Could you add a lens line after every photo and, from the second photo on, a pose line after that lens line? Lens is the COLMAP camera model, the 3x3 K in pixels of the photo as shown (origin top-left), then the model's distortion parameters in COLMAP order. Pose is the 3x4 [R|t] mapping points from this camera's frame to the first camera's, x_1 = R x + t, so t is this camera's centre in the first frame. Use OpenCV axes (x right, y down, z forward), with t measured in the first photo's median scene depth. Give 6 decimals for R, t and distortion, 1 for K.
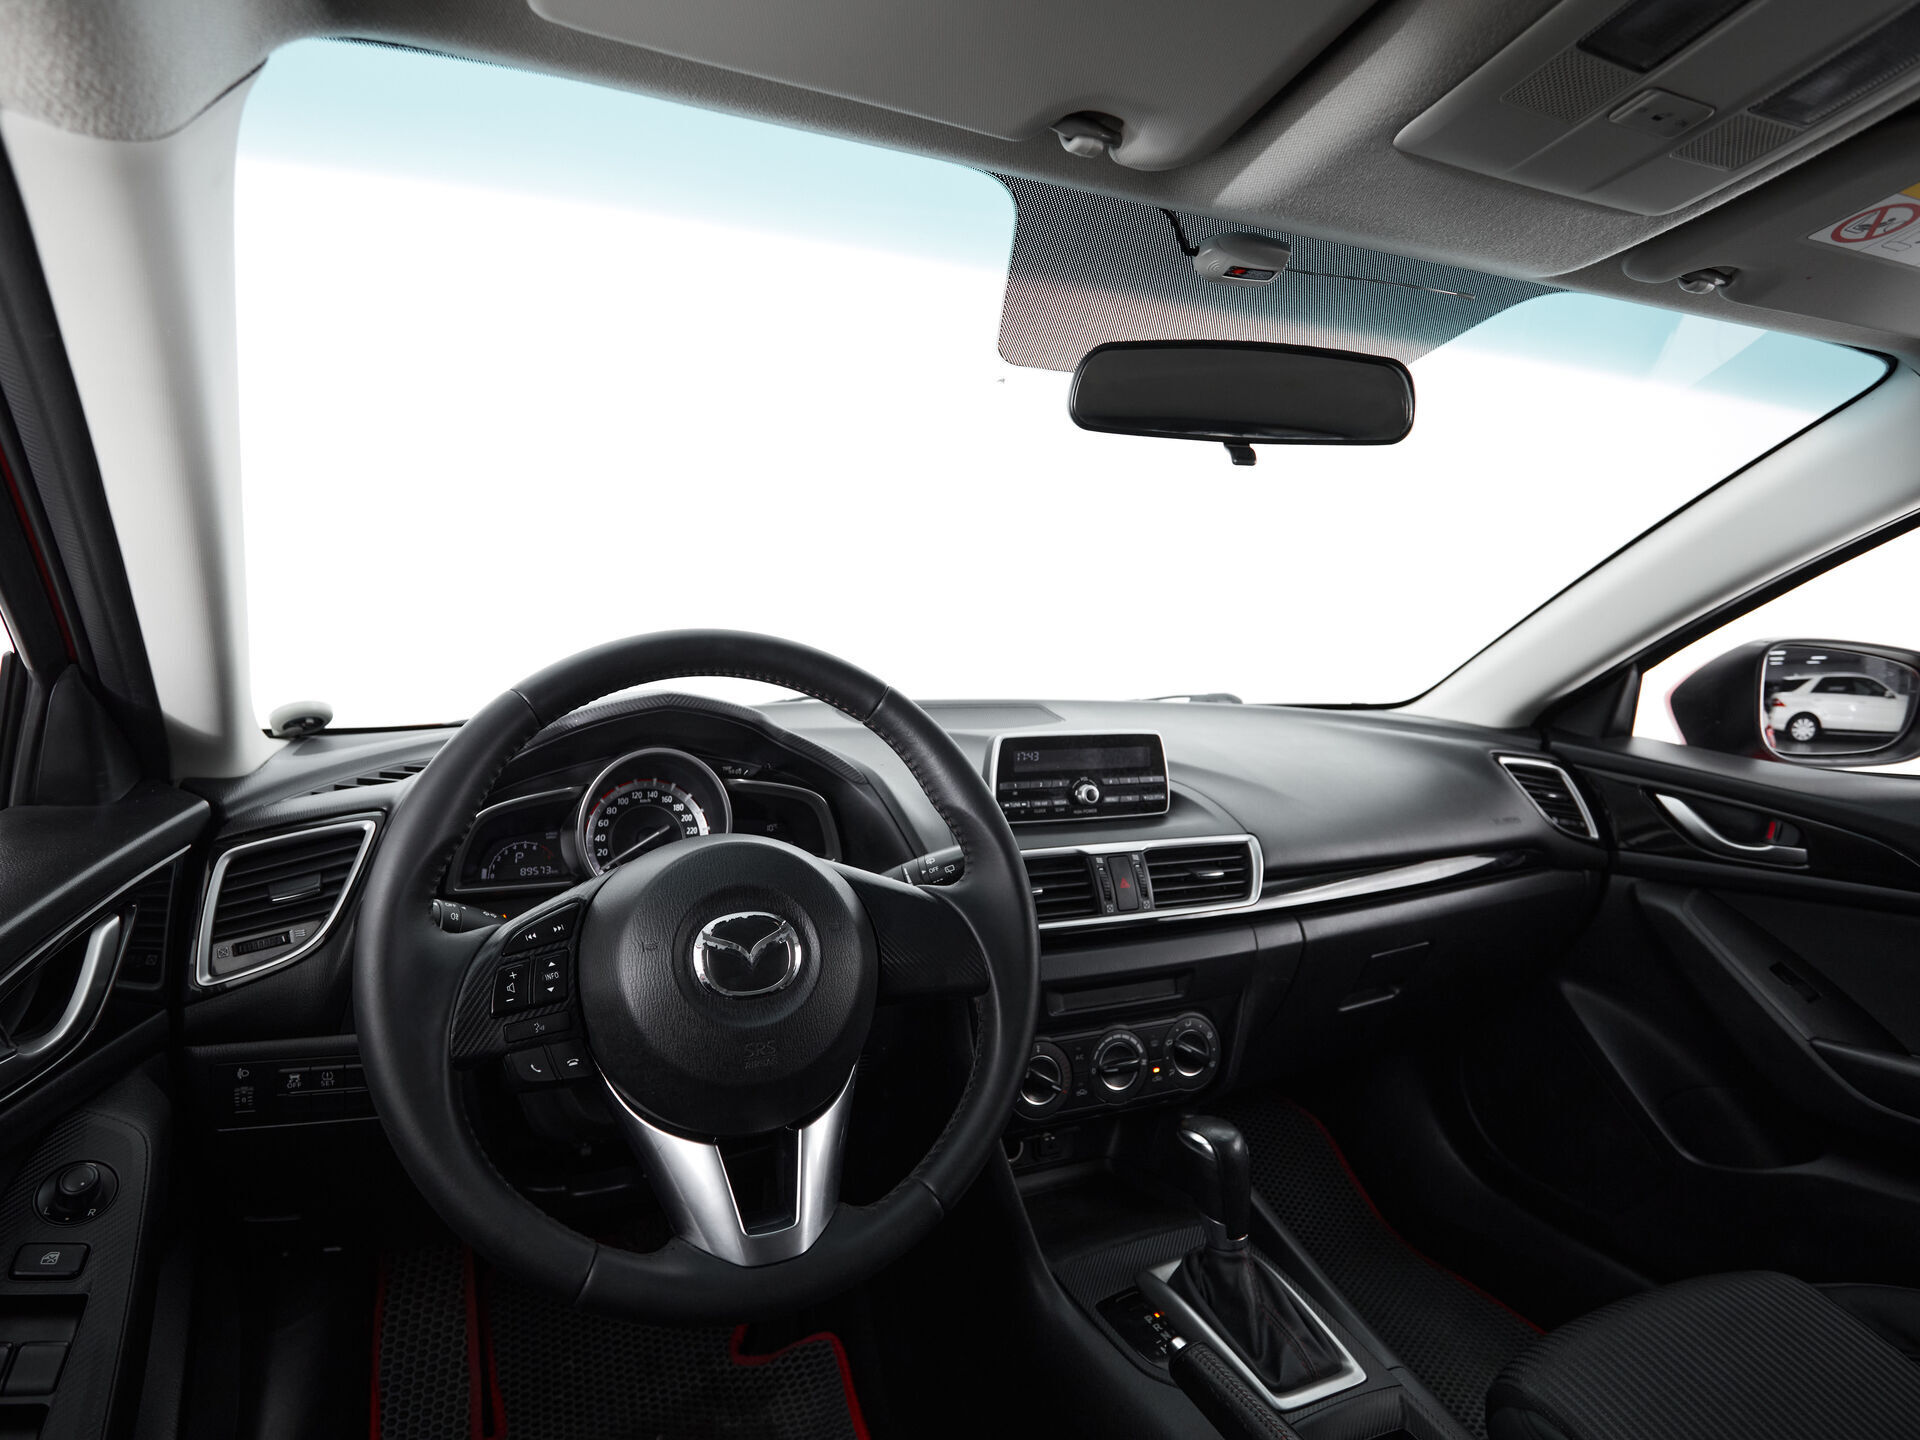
lens RADIAL K [[1012.1, 0, 908.2], [0, 1012.1, 720.4], [0, 0, 1]] dist [-0.004596, -0.000136]
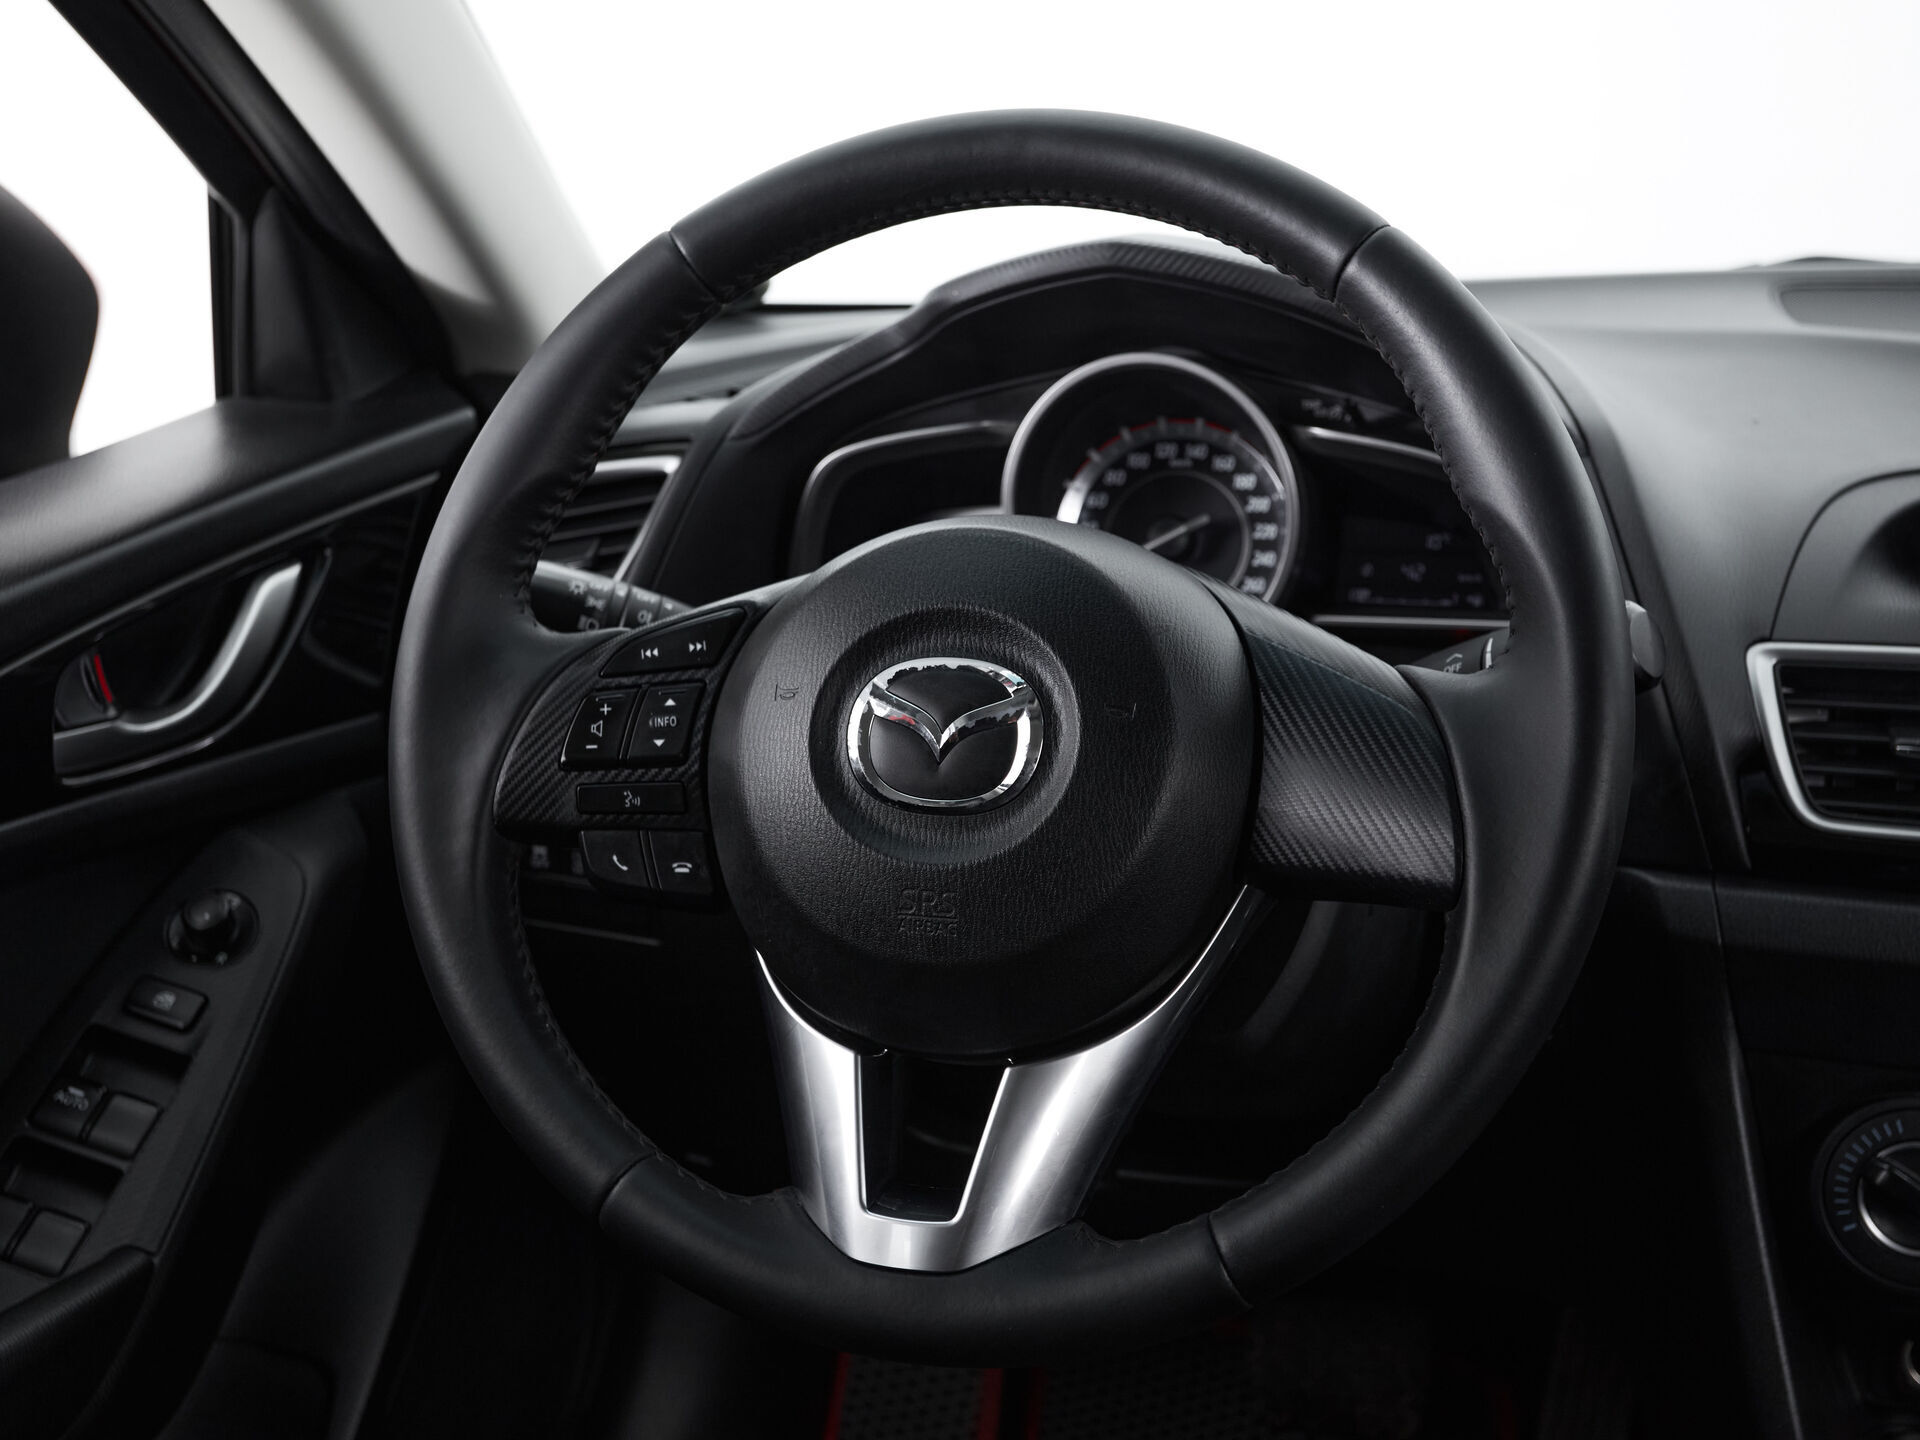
lens RADIAL K [[2363.8, 0, 958.0], [0, 2363.8, 691.3], [0, 0, 1]] dist [0.025177, 0.024877]
pose [[0.773421, 0.125063, -0.621433, 0.379697], [-0.026541, 0.985874, 0.165374, 0.000814], [0.633337, -0.111411, 0.765815, 0.028770]]
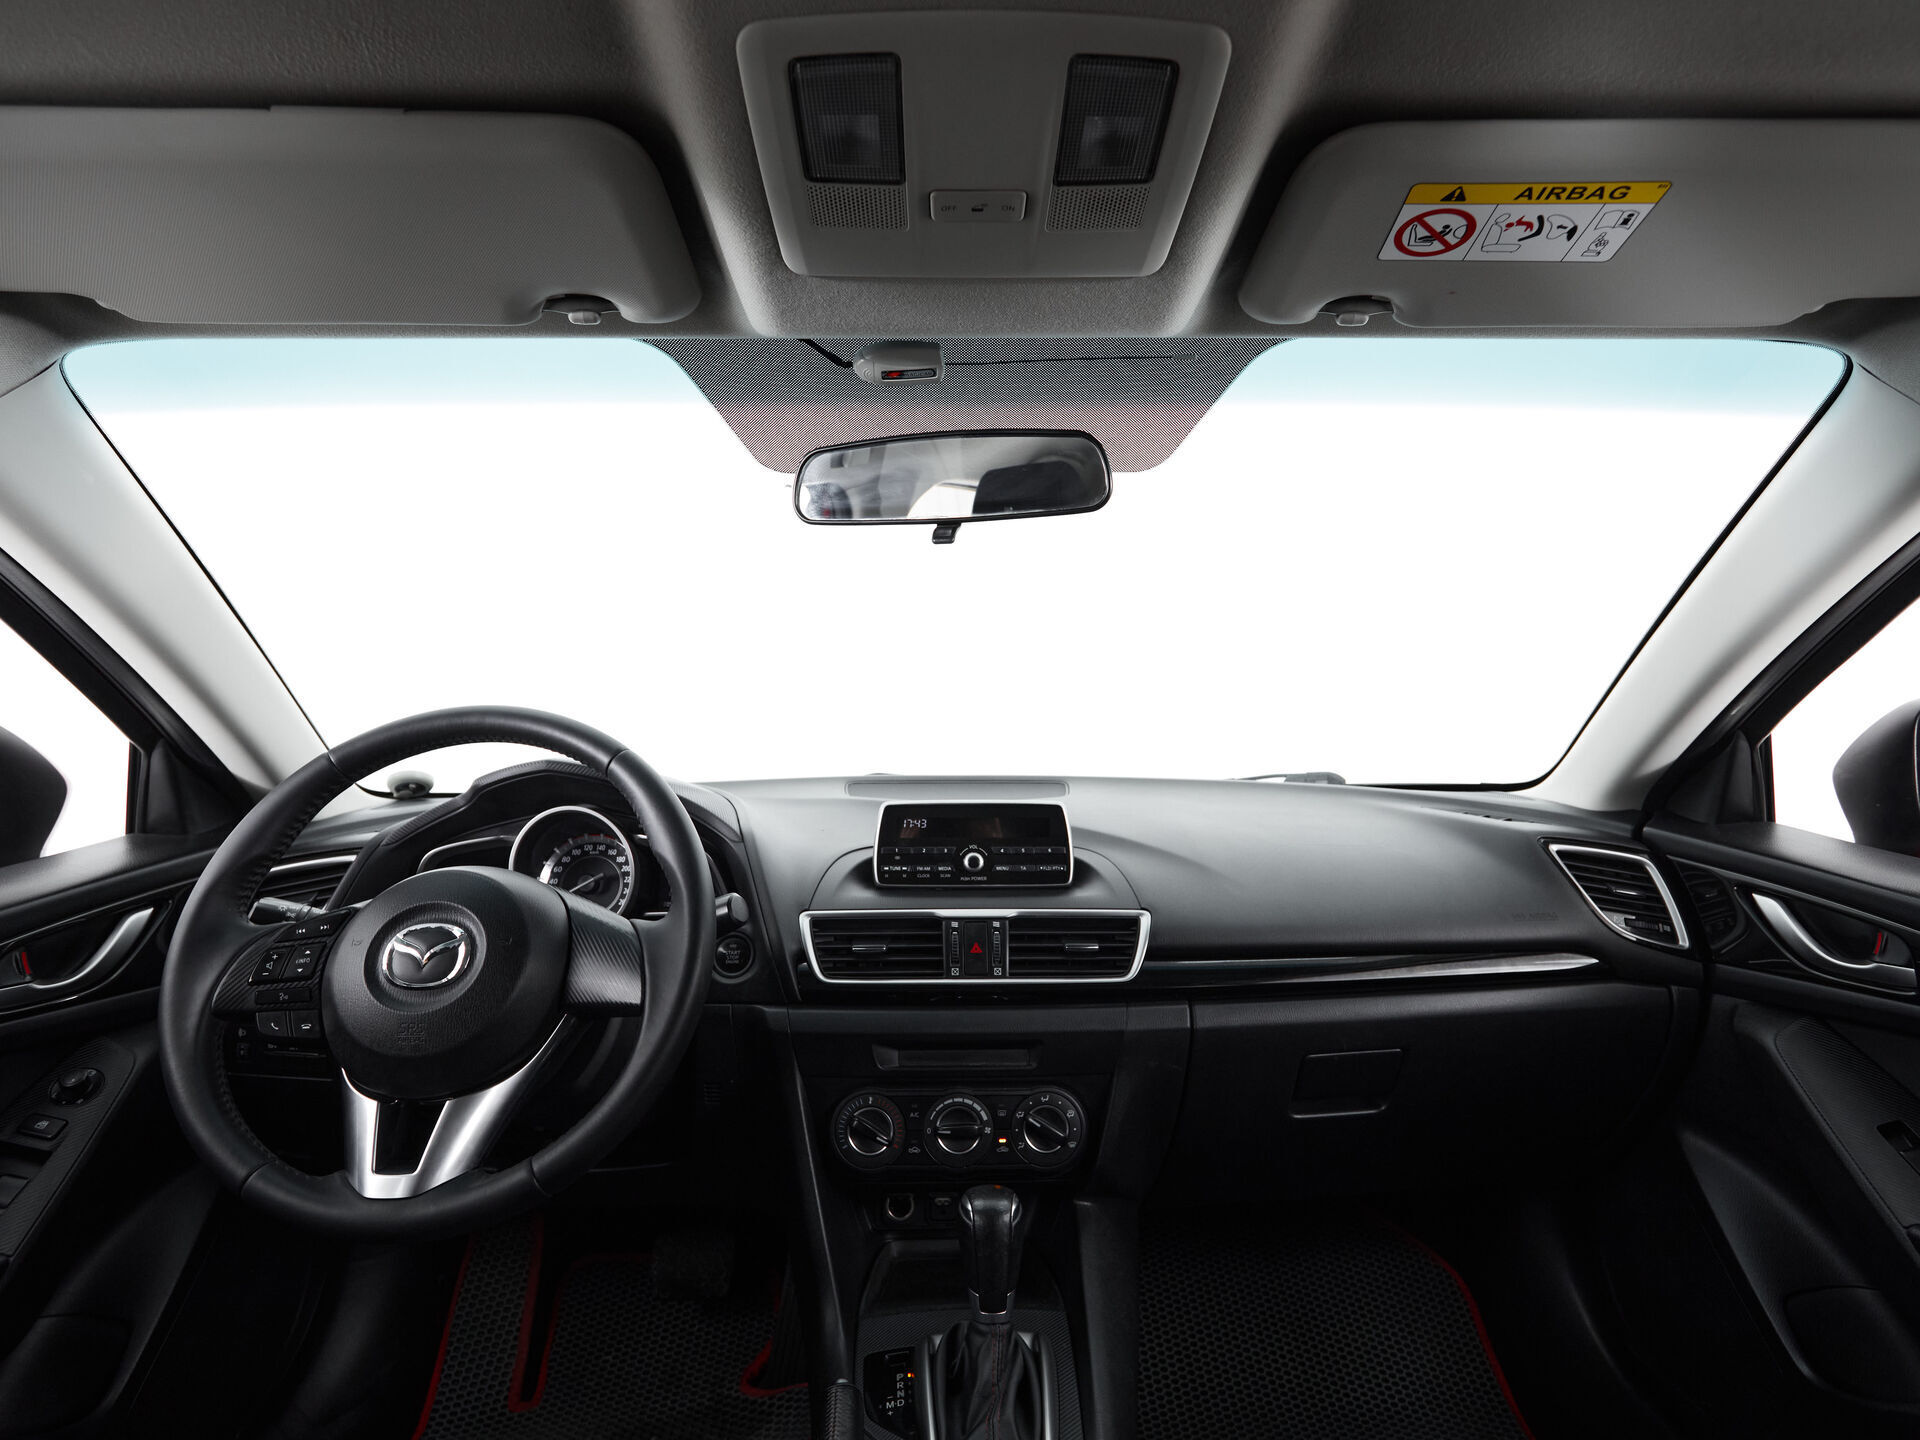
lens RADIAL K [[1030.9, 0, 960.0], [0, 1030.9, 720.0], [0, 0, 1]] dist [-0.002510, -0.001227]
pose [[0.931210, -0.018265, -0.364025, 0.577823], [-0.015422, 0.995875, -0.089418, 0.024514], [0.364157, 0.088881, 0.927087, 0.007392]]
